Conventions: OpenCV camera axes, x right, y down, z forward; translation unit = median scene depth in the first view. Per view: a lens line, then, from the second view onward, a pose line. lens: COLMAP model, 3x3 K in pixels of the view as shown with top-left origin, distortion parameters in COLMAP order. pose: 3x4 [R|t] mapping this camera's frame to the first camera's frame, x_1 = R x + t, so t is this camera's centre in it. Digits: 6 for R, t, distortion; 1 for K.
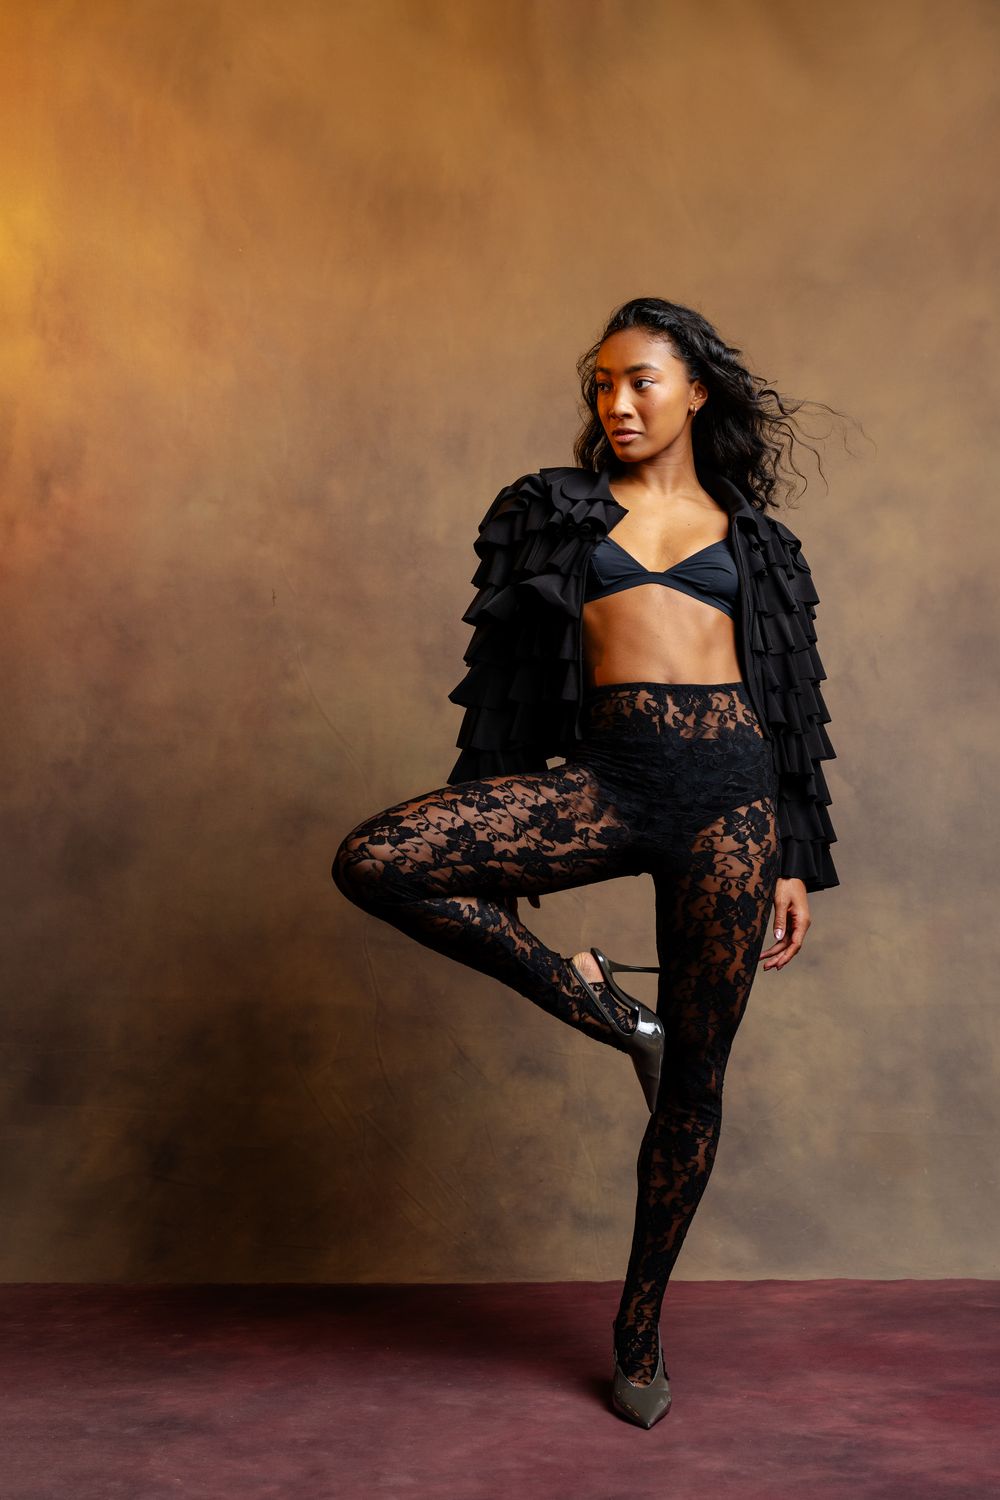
lens RADIAL K [[2603.6, 0, 501.2], [0, 2603.6, 691.9], [0, 0, 1]] dist [0.045022, -0.003621]
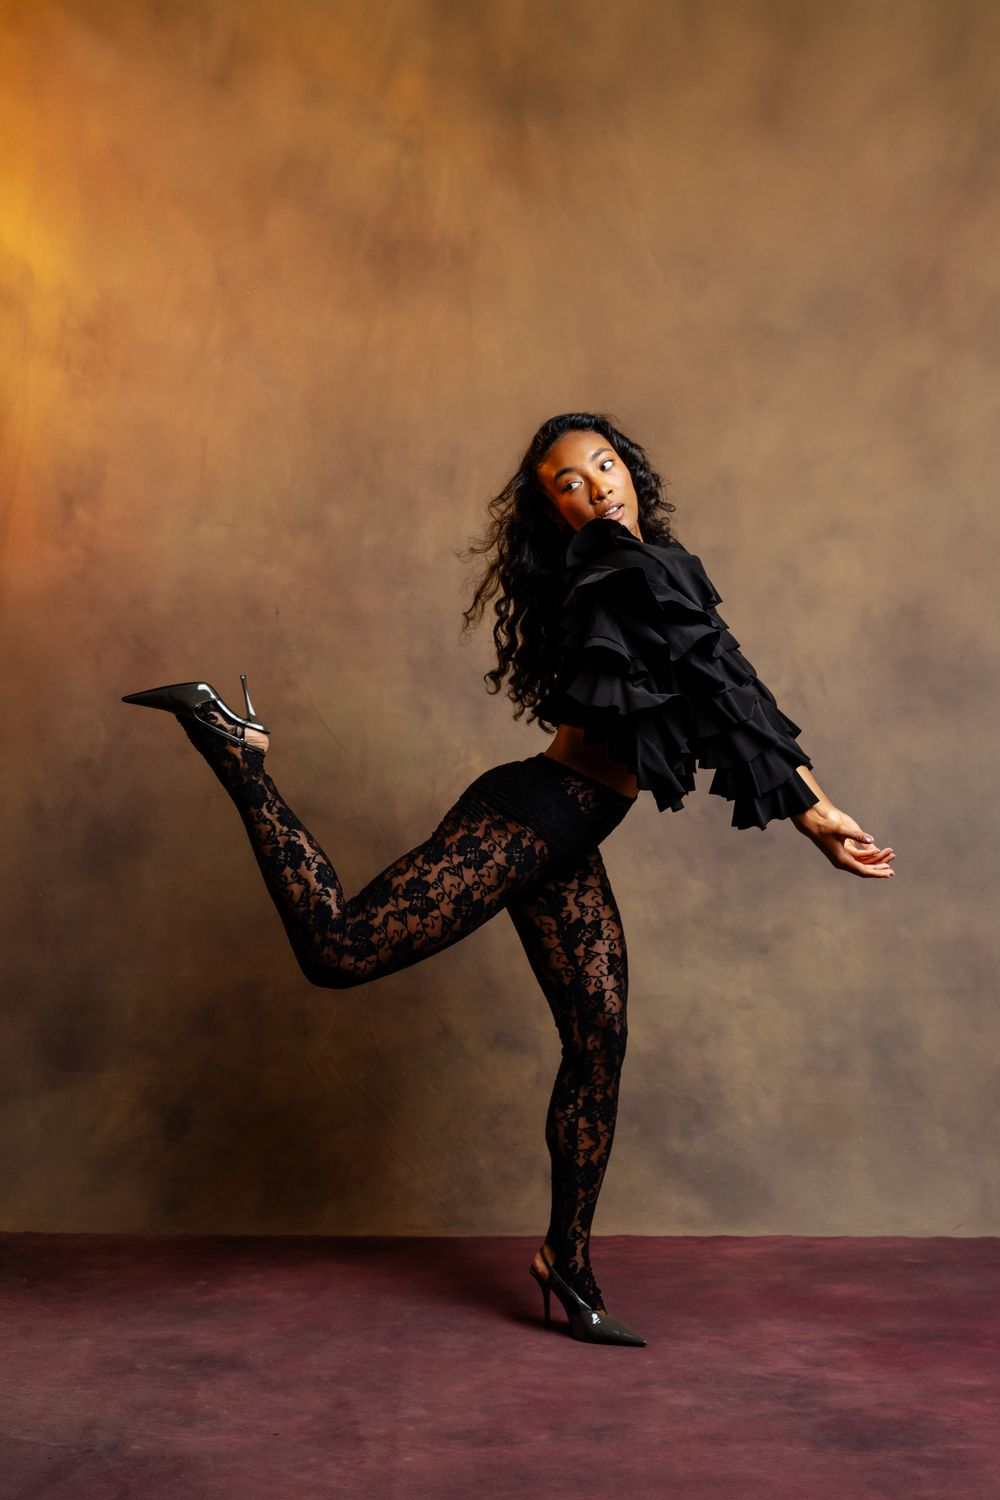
lens RADIAL K [[2620.5, 0, 473.6], [0, 2620.5, 700.9], [0, 0, 1]] dist [0.047832, -0.004043]
pose [[0.999733, 0.011597, 0.019962, -0.028660], [-0.012210, 0.999449, 0.030869, -0.037472], [-0.019593, -0.031105, 0.999324, -0.117287]]
